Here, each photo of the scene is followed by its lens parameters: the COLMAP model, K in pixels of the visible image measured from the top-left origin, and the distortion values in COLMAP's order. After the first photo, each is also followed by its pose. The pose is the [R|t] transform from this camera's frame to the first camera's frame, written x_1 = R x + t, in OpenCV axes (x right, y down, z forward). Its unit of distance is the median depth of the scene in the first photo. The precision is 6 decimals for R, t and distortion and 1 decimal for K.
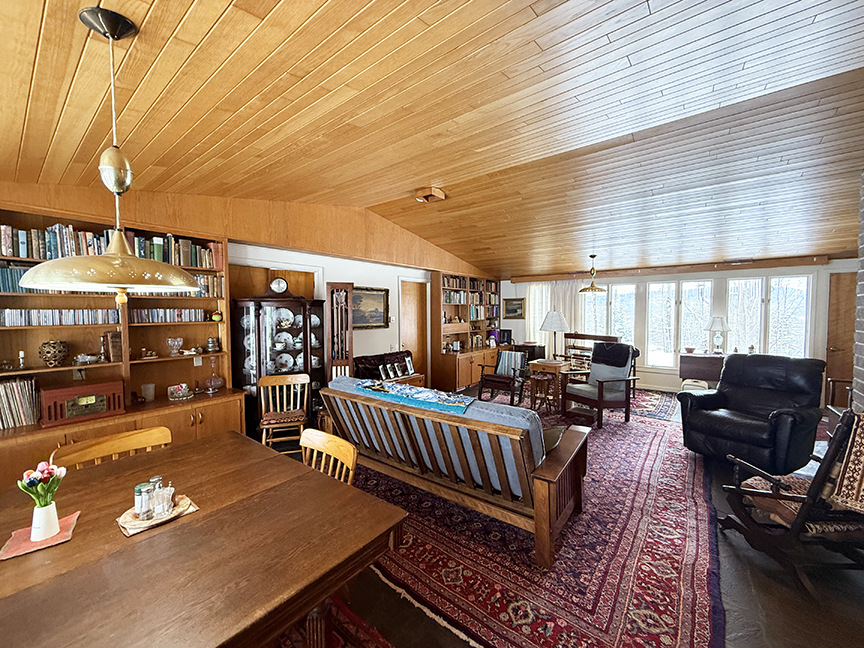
lens RADIAL K [[344.8, 0, 431.4], [0, 344.8, 326.8], [0, 0, 1]] dist [0.002054, 0.000103]
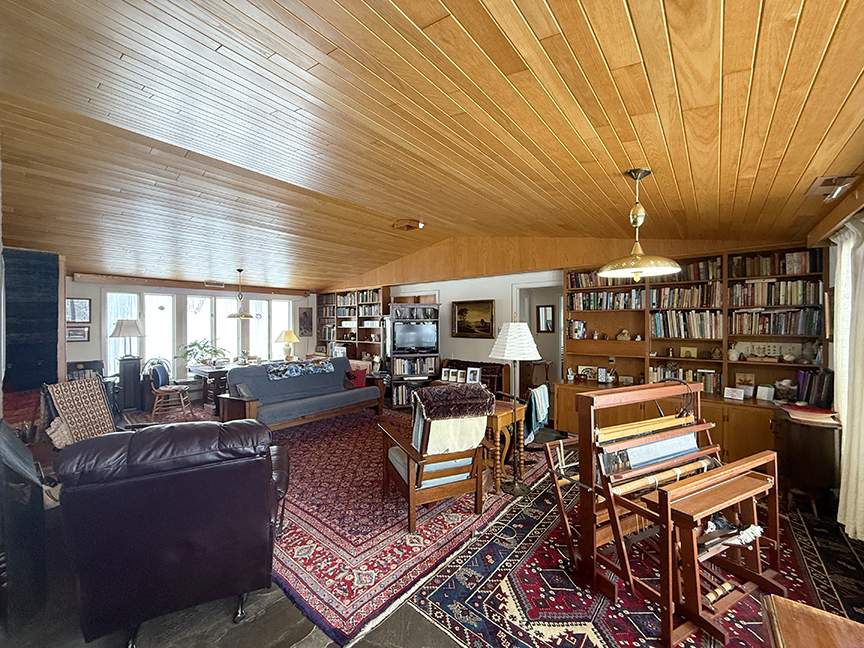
lens RADIAL K [[344.8, 0, 427.5], [0, 344.8, 324.3], [0, 0, 1]] dist [0.002054, 0.000103]
pose [[-0.036633, 0.007027, -0.999304, 1.395401], [-0.043026, 0.999037, 0.008602, -0.060200], [0.998402, 0.043311, -0.036295, 1.317353]]
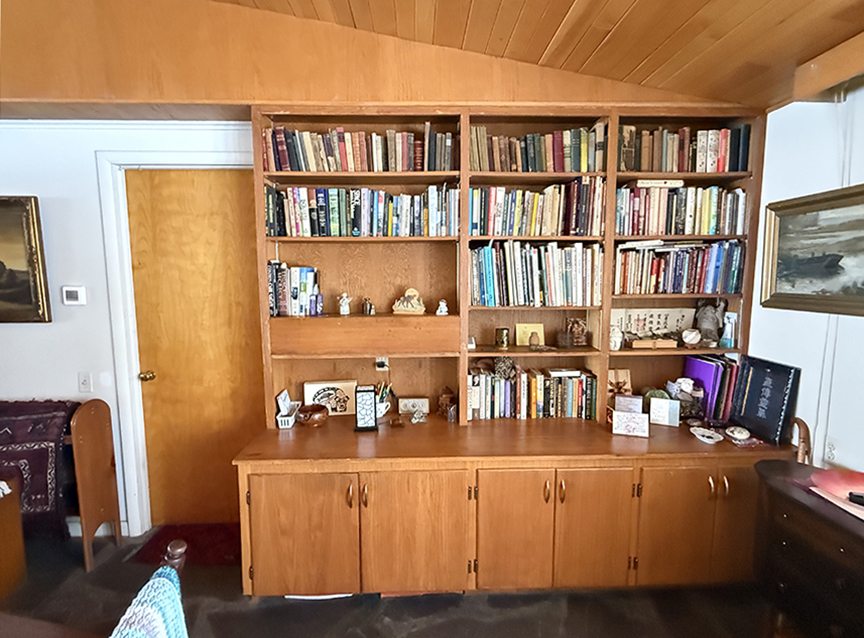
lens RADIAL K [[452.9, 0, 439.9], [0, 452.9, 323.0], [0, 0, 1]] dist [0.004593, 0.000300]
pose [[0.644821, 0.090378, -0.758972, 0.666949], [-0.032564, 0.995331, 0.090857, -0.071660], [0.763640, -0.033872, 0.644754, 1.584056]]
